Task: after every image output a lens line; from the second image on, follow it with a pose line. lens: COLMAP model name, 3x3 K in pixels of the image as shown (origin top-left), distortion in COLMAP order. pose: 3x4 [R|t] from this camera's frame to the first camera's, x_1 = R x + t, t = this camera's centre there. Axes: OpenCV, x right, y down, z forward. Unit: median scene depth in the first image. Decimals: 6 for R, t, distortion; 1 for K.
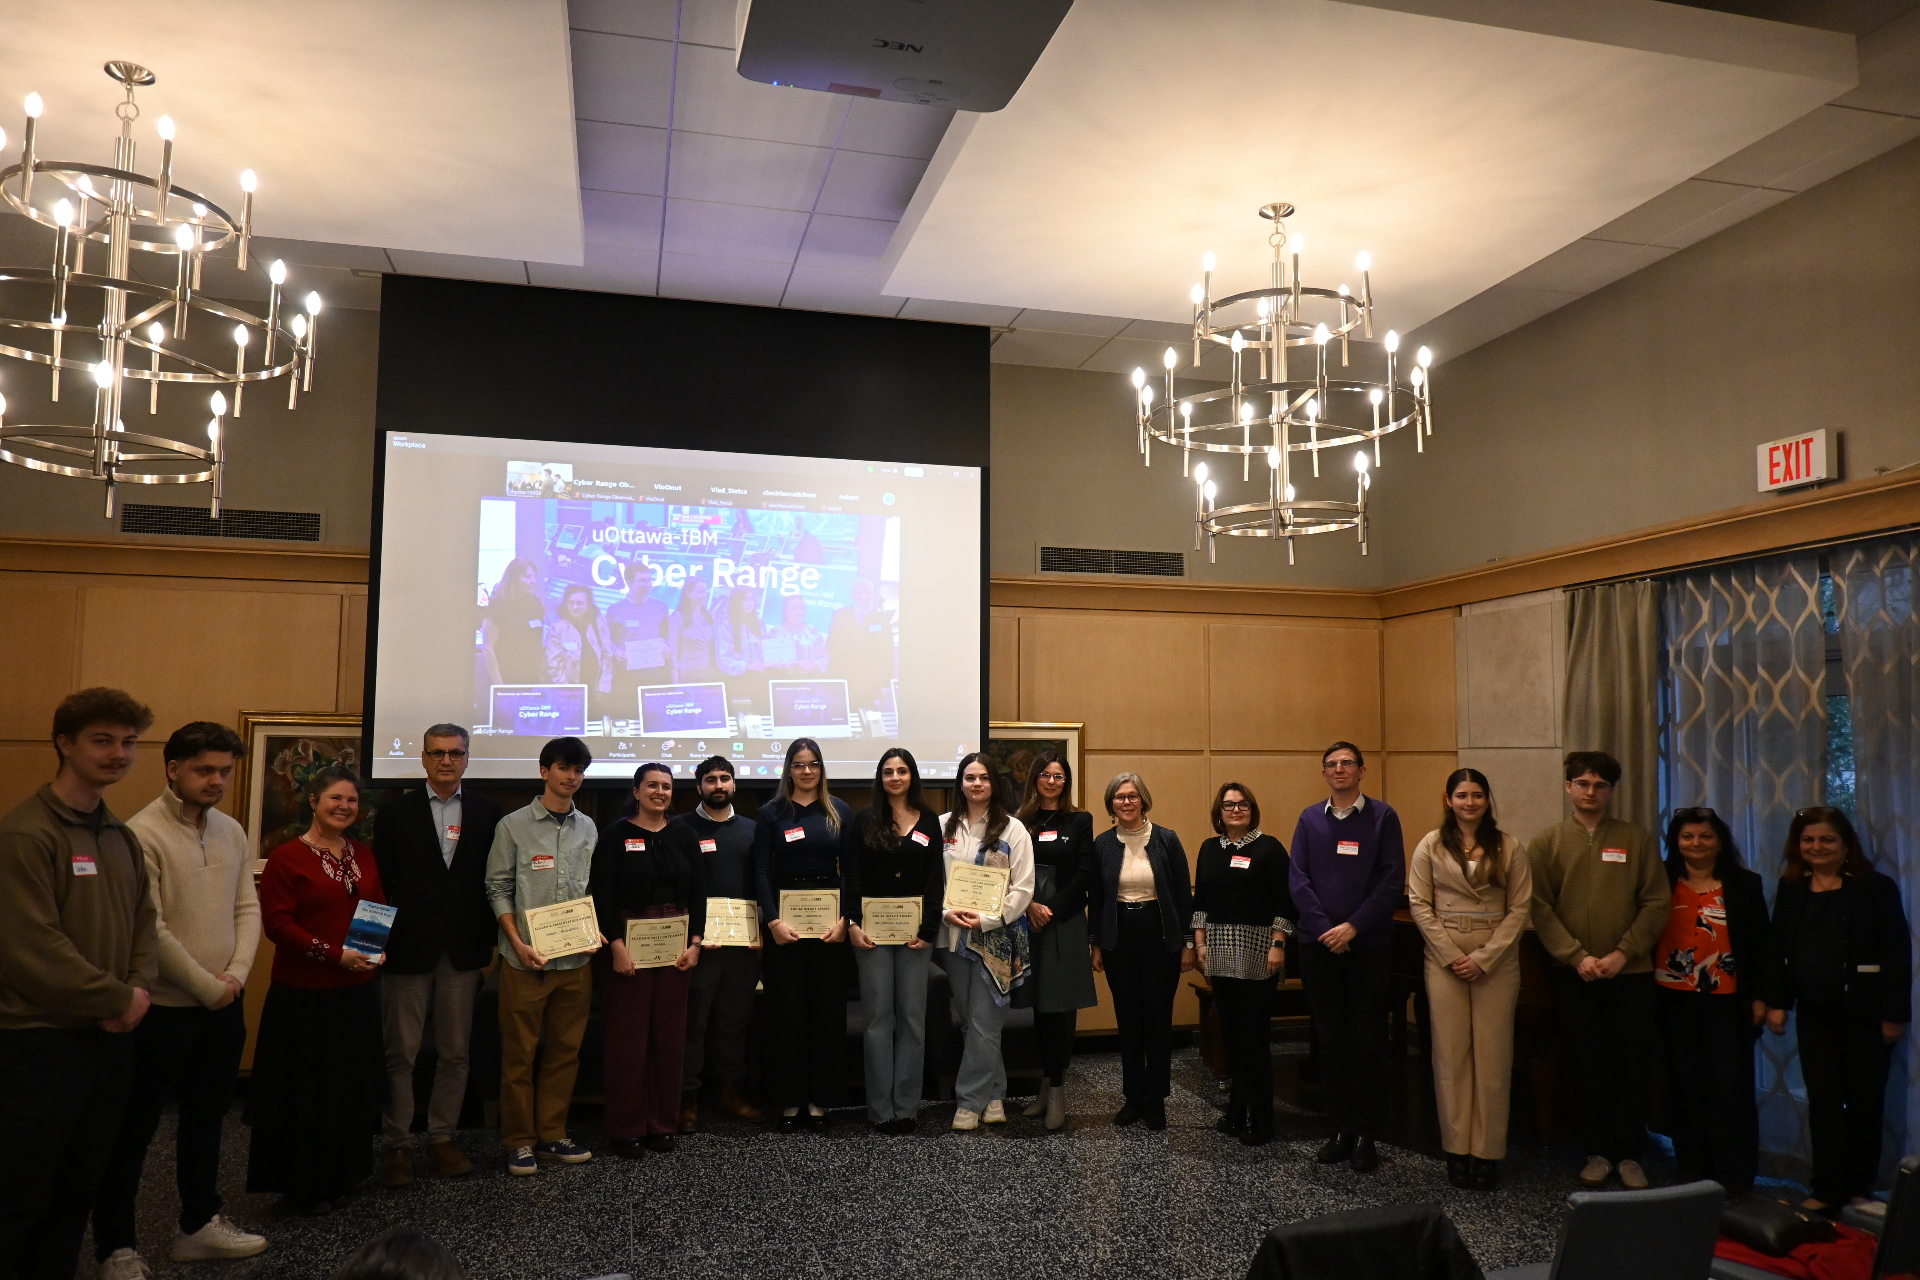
lens RADIAL K [[1405.0, 0, 953.2], [0, 1405.0, 635.1], [0, 0, 1]] dist [-0.018938, -0.014655]
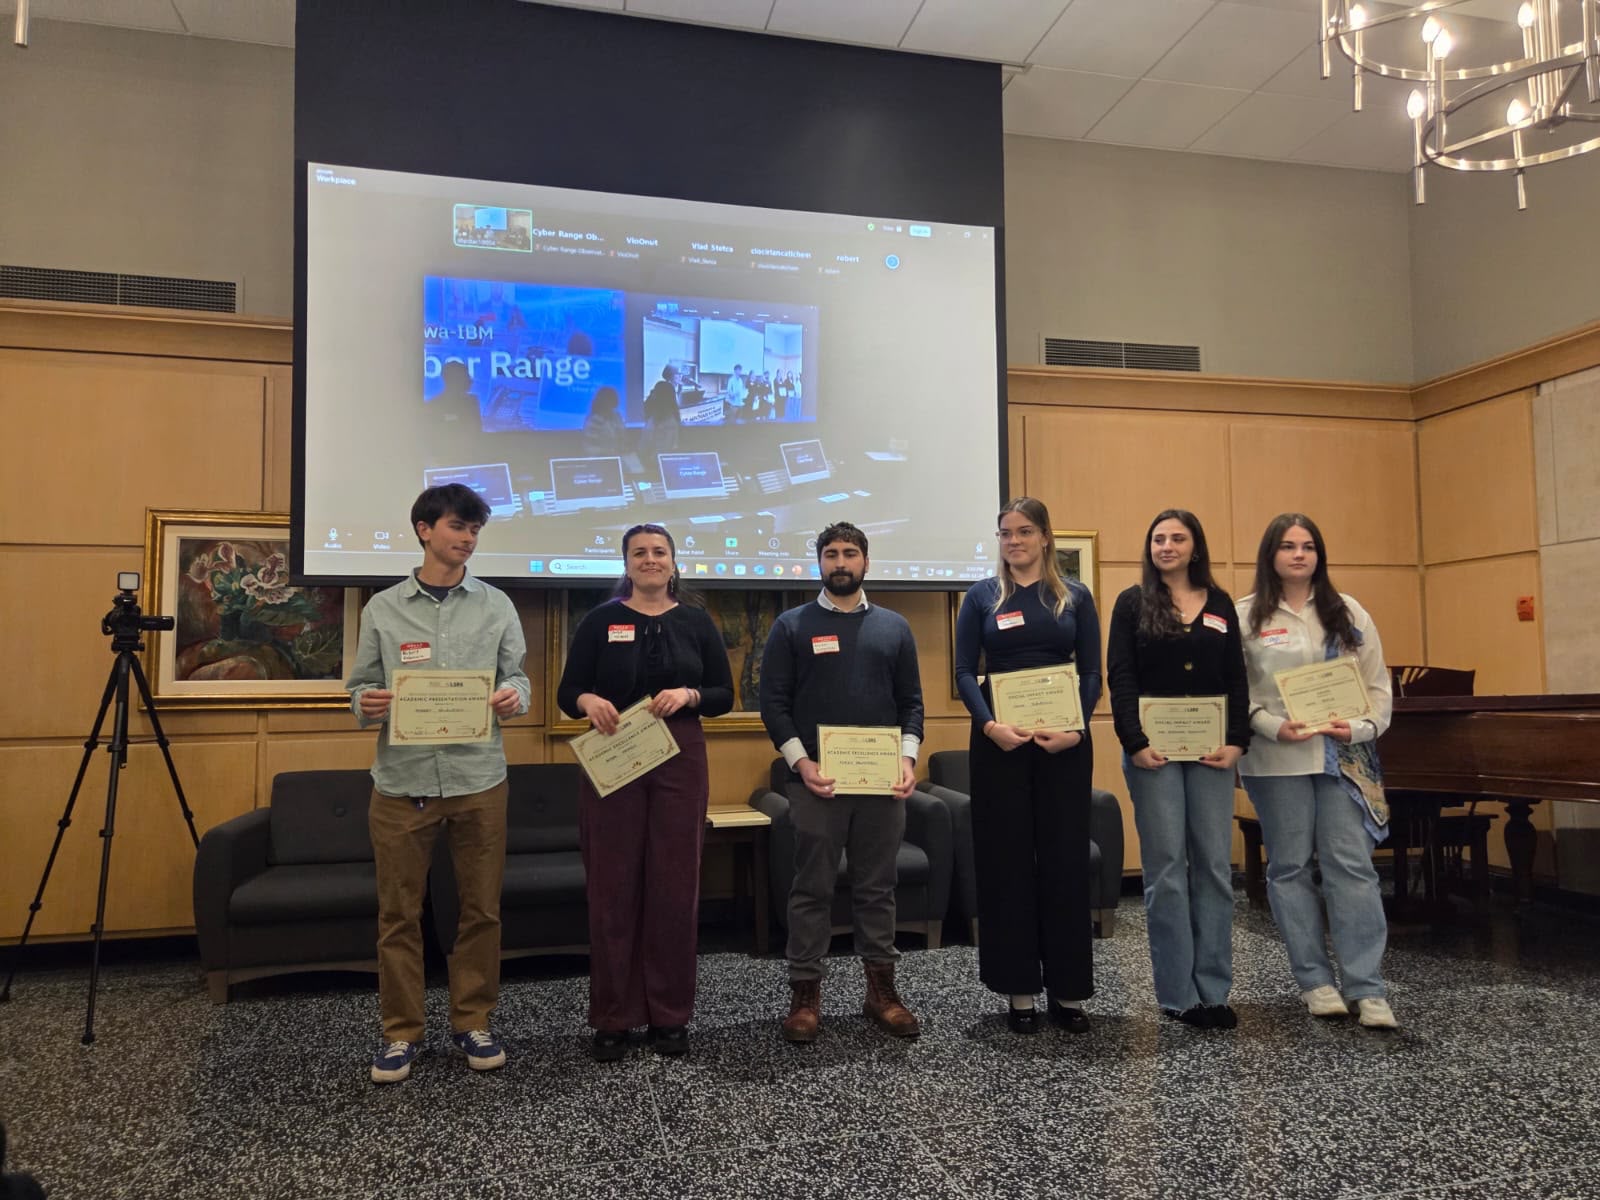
lens RADIAL K [[1198.4, 0, 802.5], [0, 1198.4, 607.2], [0, 0, 1]] dist [0.057233, -0.060803]
pose [[0.999686, -0.018898, -0.016452, -0.130520], [0.019325, 0.999469, 0.026242, 0.134265], [0.015947, -0.026552, 0.999520, 0.347269]]
